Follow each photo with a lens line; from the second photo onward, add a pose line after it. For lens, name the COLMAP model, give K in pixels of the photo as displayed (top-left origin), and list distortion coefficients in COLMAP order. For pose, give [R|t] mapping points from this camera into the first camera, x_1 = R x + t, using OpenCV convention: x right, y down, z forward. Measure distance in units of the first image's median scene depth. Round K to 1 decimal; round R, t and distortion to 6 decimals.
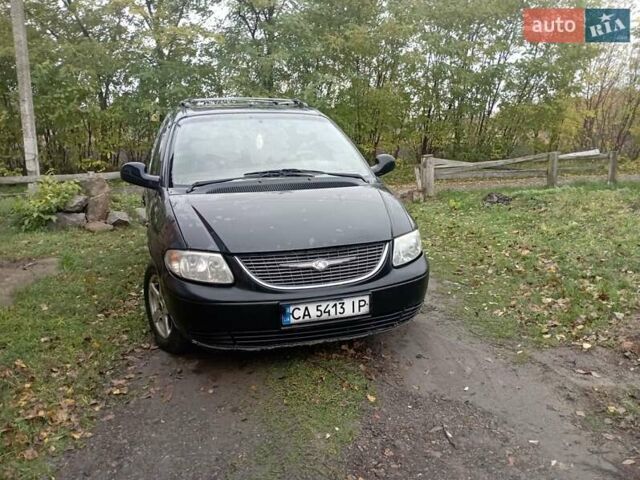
lens RADIAL K [[527.8, 0, 320.6], [0, 527.8, 239.2], [0, 0, 1]] dist [0.074097, -0.088079]
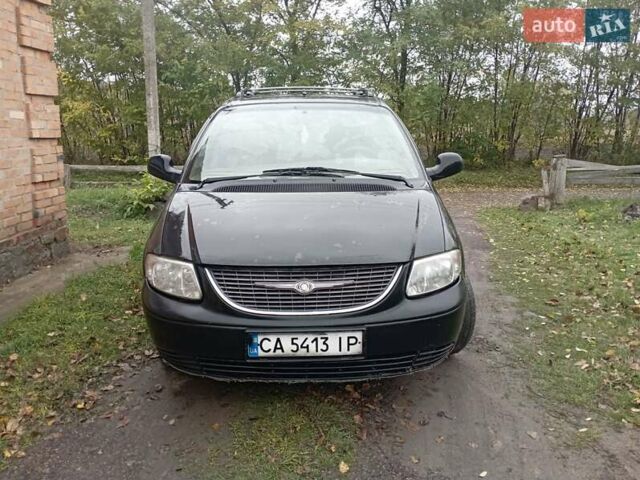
lens RADIAL K [[527.8, 0, 320.1], [0, 527.8, 237.1], [0, 0, 1]] dist [0.074097, -0.088079]
pose [[0.961818, 0.069137, -0.264813, 0.189927], [-0.068214, 0.997590, 0.012691, -0.032615], [0.265052, 0.005858, 0.964216, 0.186505]]
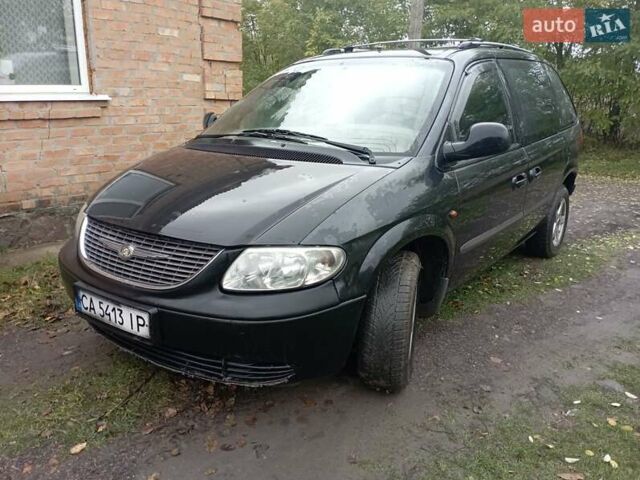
lens RADIAL K [[527.8, 0, 324.0], [0, 527.8, 238.4], [0, 0, 1]] dist [0.074097, -0.088079]
pose [[0.598998, 0.229799, -0.767068, 0.600630], [-0.190794, 0.971306, 0.141995, -0.105226], [0.777688, 0.061297, 0.625654, 0.613989]]
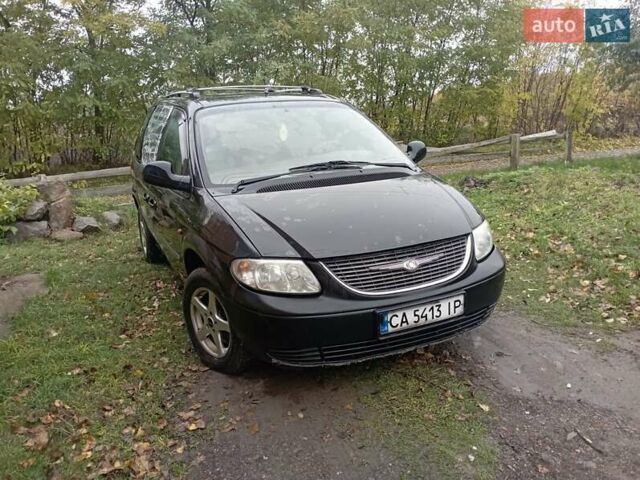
lens RADIAL K [[527.8, 0, 317.7], [0, 527.8, 239.3], [0, 0, 1]] dist [0.074097, -0.088079]
pose [[0.990486, -0.062472, 0.122616, -0.219204], [0.060367, 0.997959, 0.020812, -0.019437], [-0.123665, -0.013212, 0.992236, 0.099677]]
